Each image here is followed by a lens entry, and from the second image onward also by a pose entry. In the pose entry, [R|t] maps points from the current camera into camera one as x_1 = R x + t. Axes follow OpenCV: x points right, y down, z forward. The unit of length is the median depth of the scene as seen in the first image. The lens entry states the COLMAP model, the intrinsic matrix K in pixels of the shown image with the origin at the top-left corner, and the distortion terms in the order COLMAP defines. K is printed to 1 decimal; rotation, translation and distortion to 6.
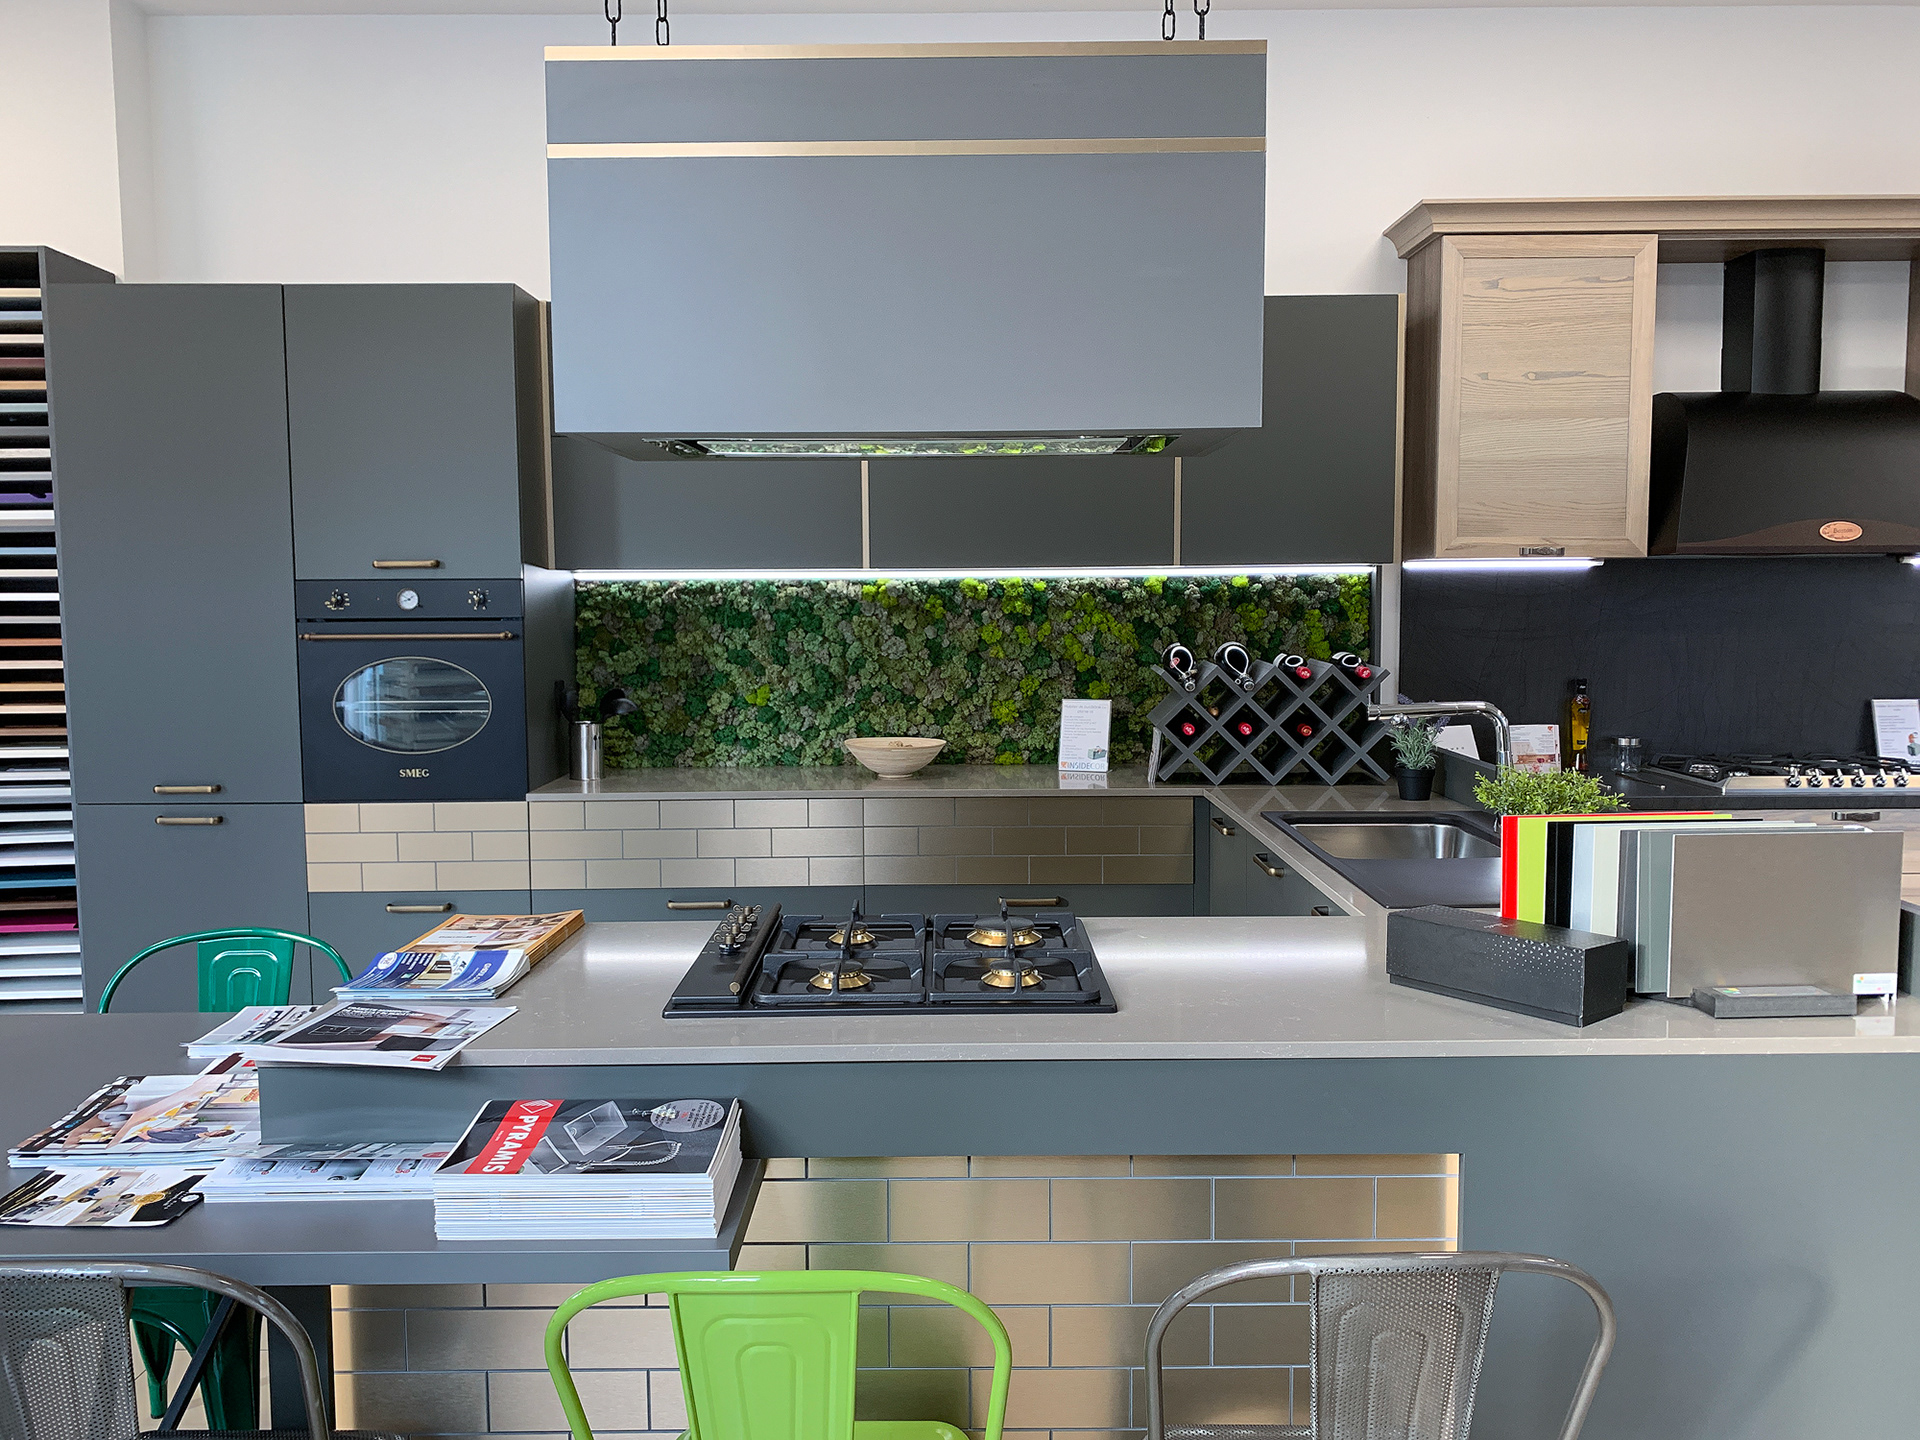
lens RADIAL K [[1460.7, 0, 954.4], [0, 1460.7, 704.7], [0, 0, 1]] dist [0.061996, -0.084412]
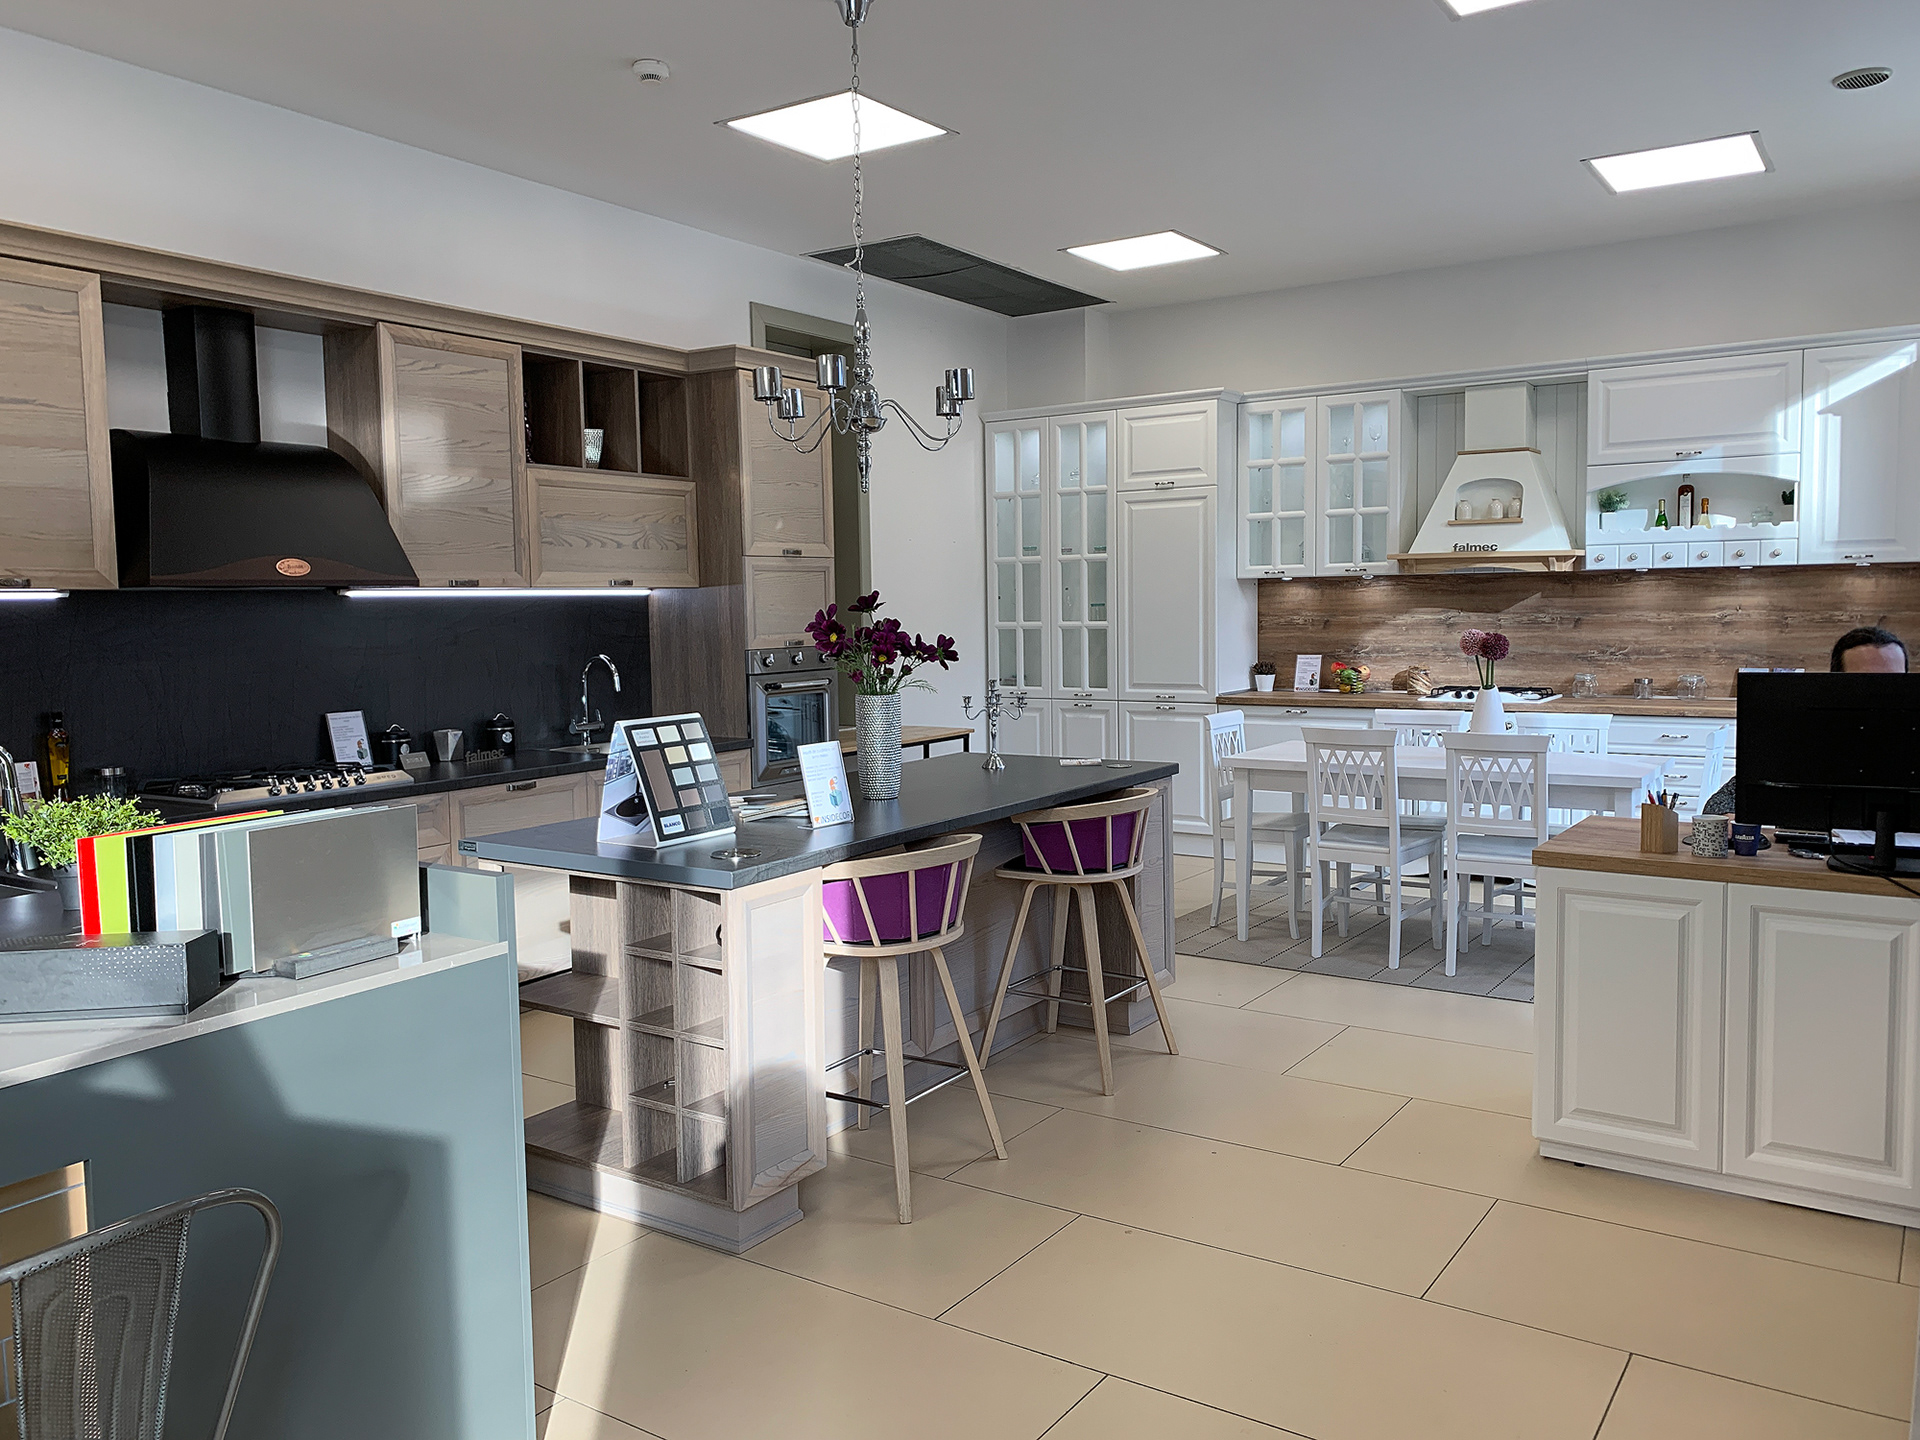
lens RADIAL K [[1460.7, 0, 974.4], [0, 1460.7, 711.4], [0, 0, 1]] dist [0.061996, -0.084412]
pose [[0.539181, -0.067110, 0.839511, -0.071133], [0.080066, 0.996390, 0.028228, 0.003081], [-0.838375, 0.051997, 0.542608, -0.046269]]
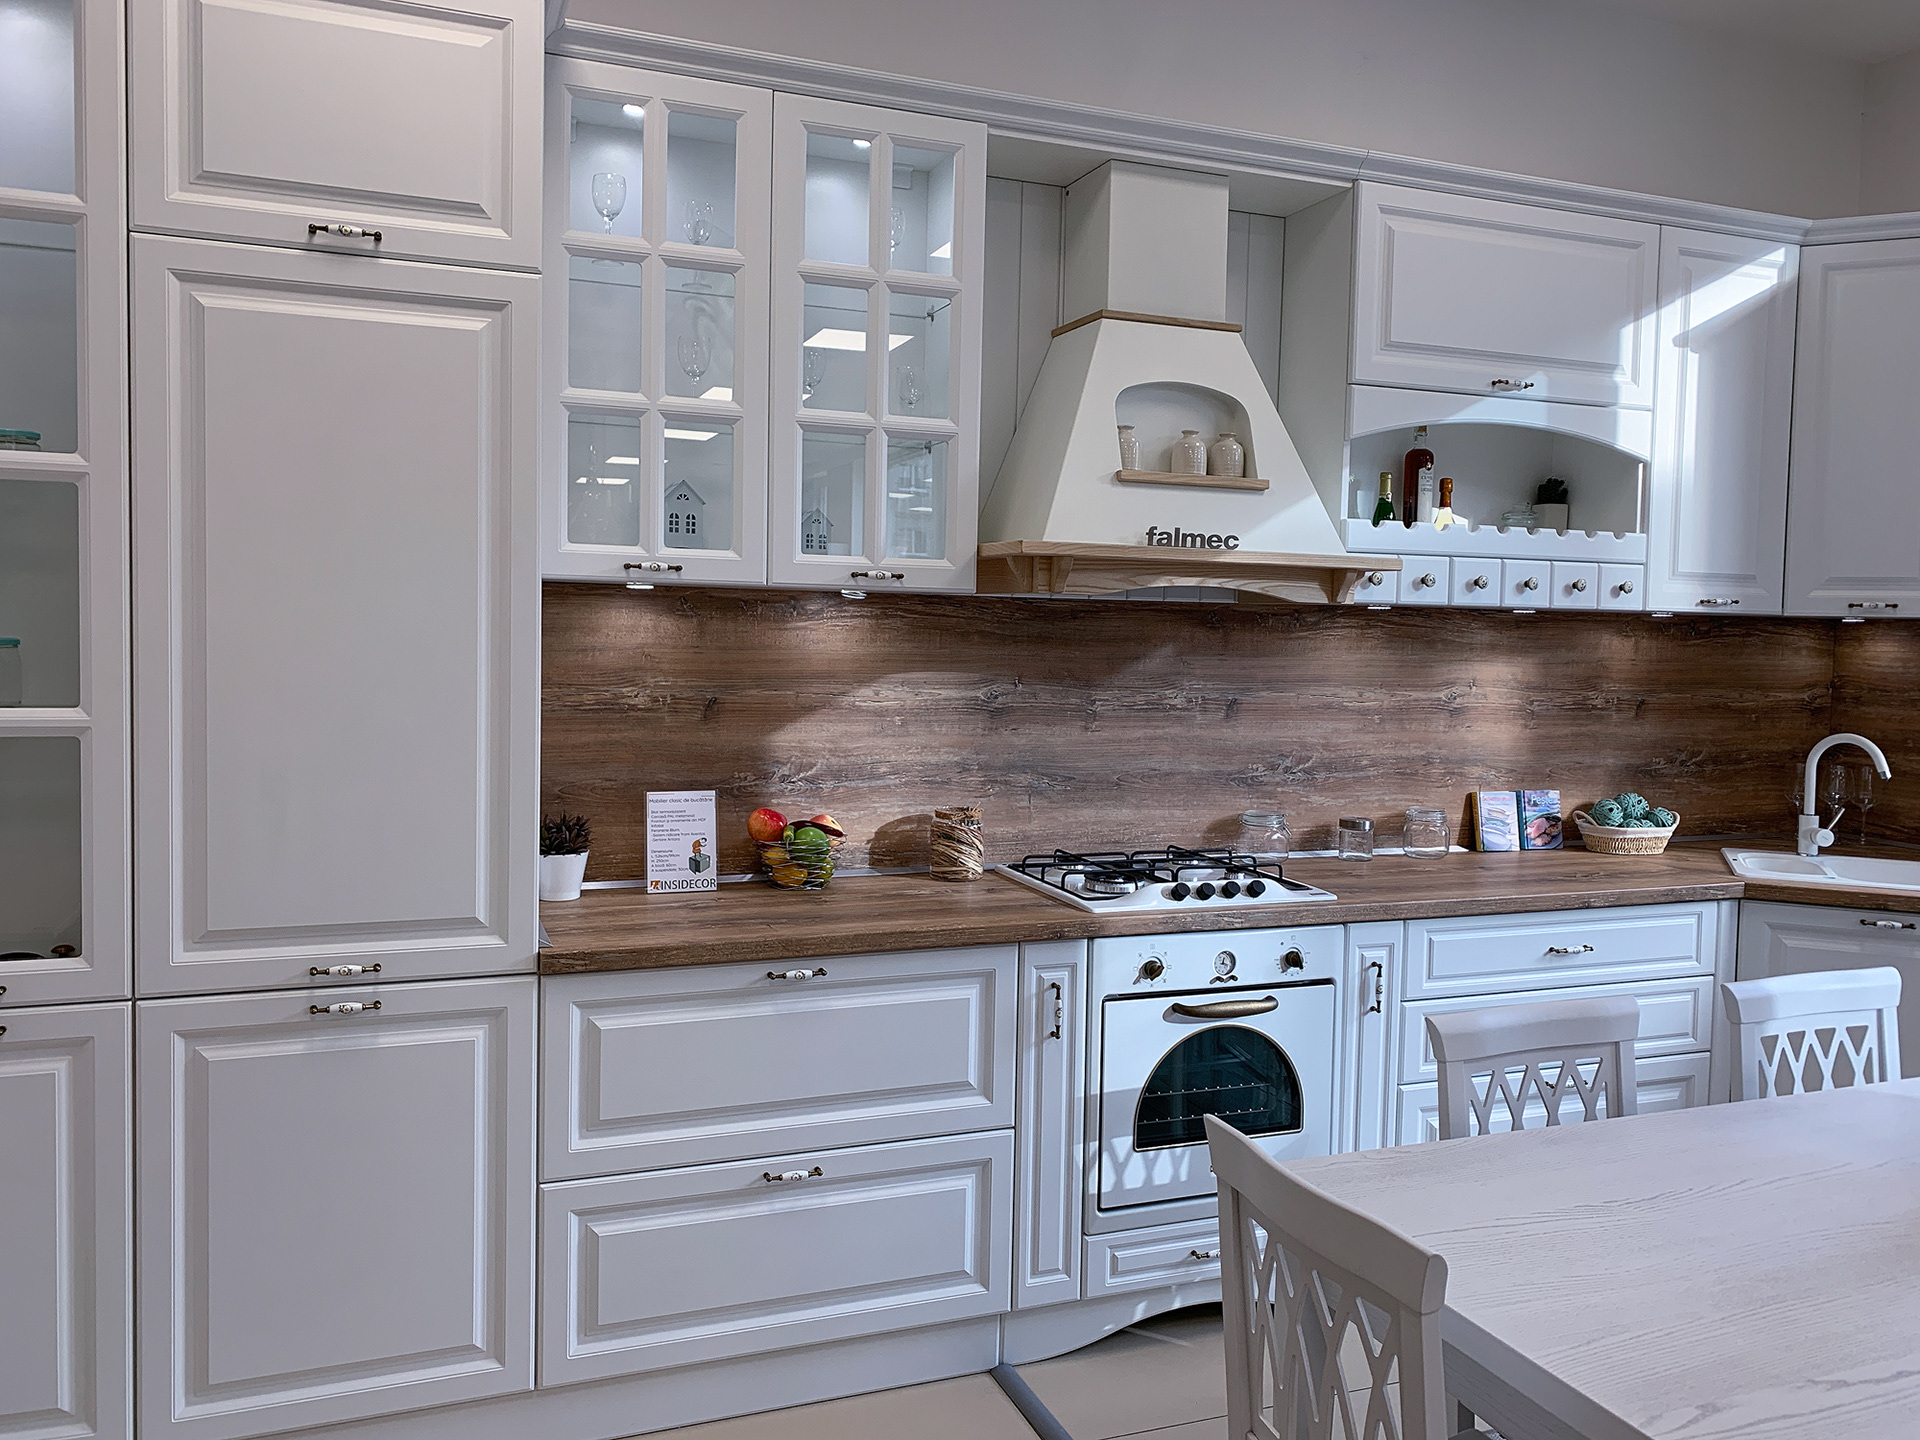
lens RADIAL K [[1460.7, 0, 951.8], [0, 1460.7, 689.2], [0, 0, 1]] dist [0.061996, -0.084412]
pose [[-0.363947, -0.042114, 0.930467, 1.024323], [0.055772, 0.996199, 0.066904, -0.069994], [-0.929748, 0.076243, -0.360215, 0.728964]]
